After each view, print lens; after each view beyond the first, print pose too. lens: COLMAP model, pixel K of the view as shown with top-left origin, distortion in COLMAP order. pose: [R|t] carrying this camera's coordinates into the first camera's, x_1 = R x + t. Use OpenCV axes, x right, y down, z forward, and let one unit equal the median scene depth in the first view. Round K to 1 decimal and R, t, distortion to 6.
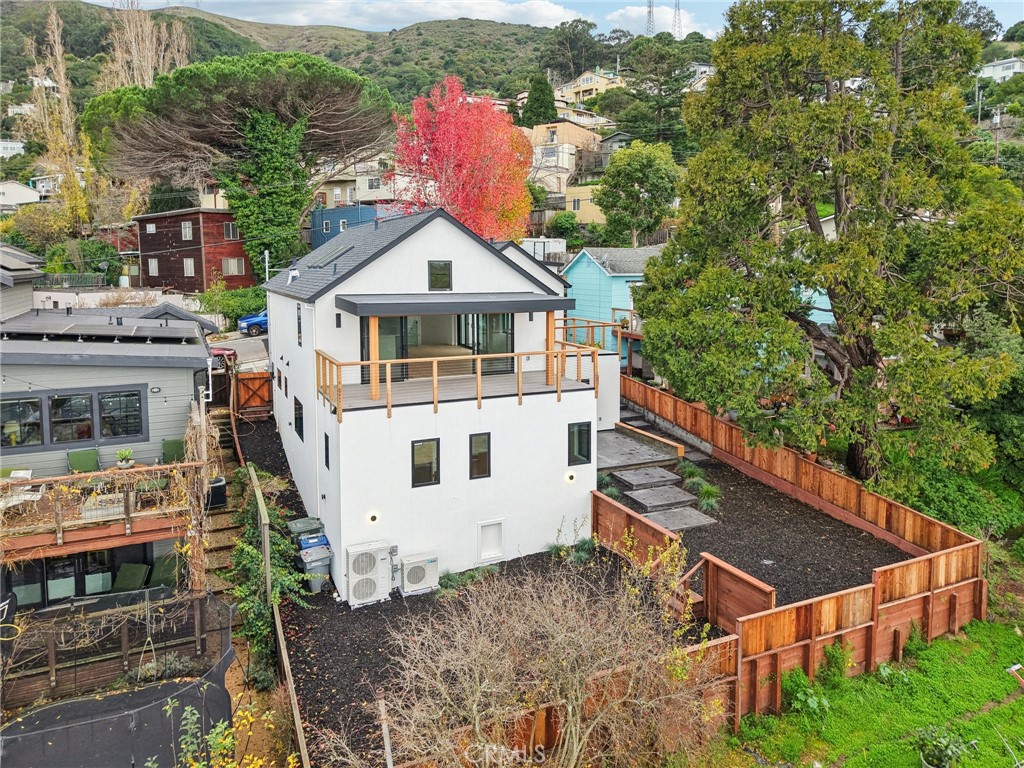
lens RADIAL K [[708.6, 0, 487.7], [0, 708.6, 321.4], [0, 0, 1]] dist [0.018671, -0.018381]
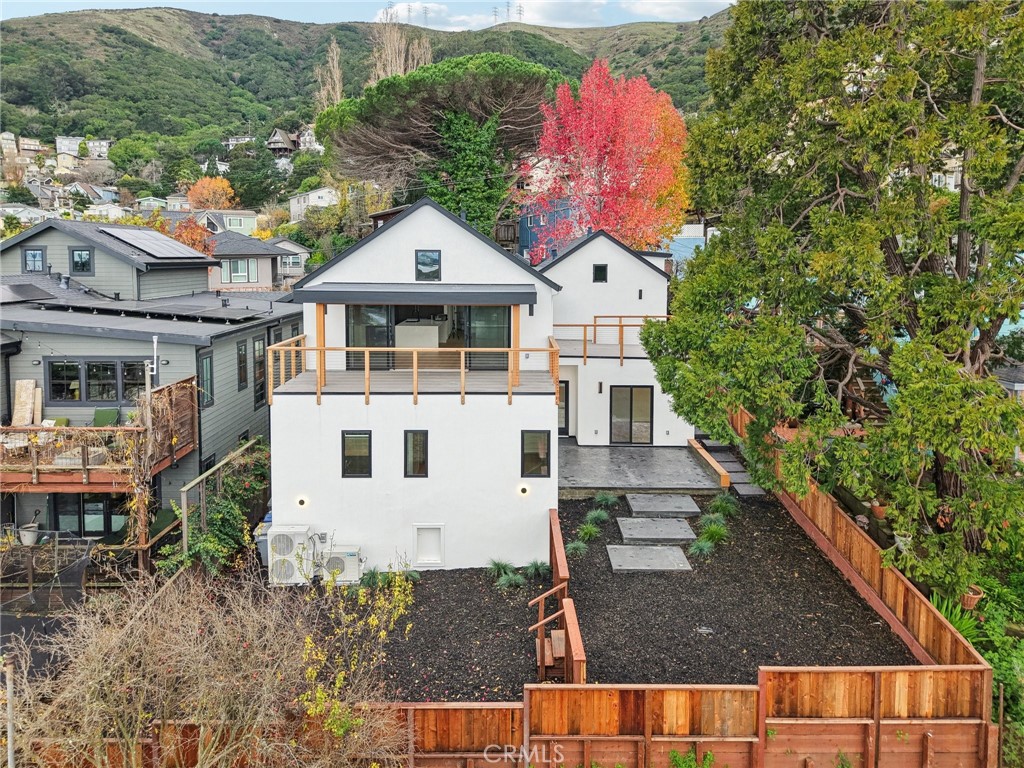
lens RADIAL K [[708.6, 0, 503.1], [0, 708.6, 305.8], [0, 0, 1]] dist [0.018671, -0.018381]
pose [[0.911887, 0.032254, -0.409172, 0.448843], [-0.038015, 0.999259, -0.005951, -0.007375], [0.408677, 0.020982, 0.912438, 0.162341]]
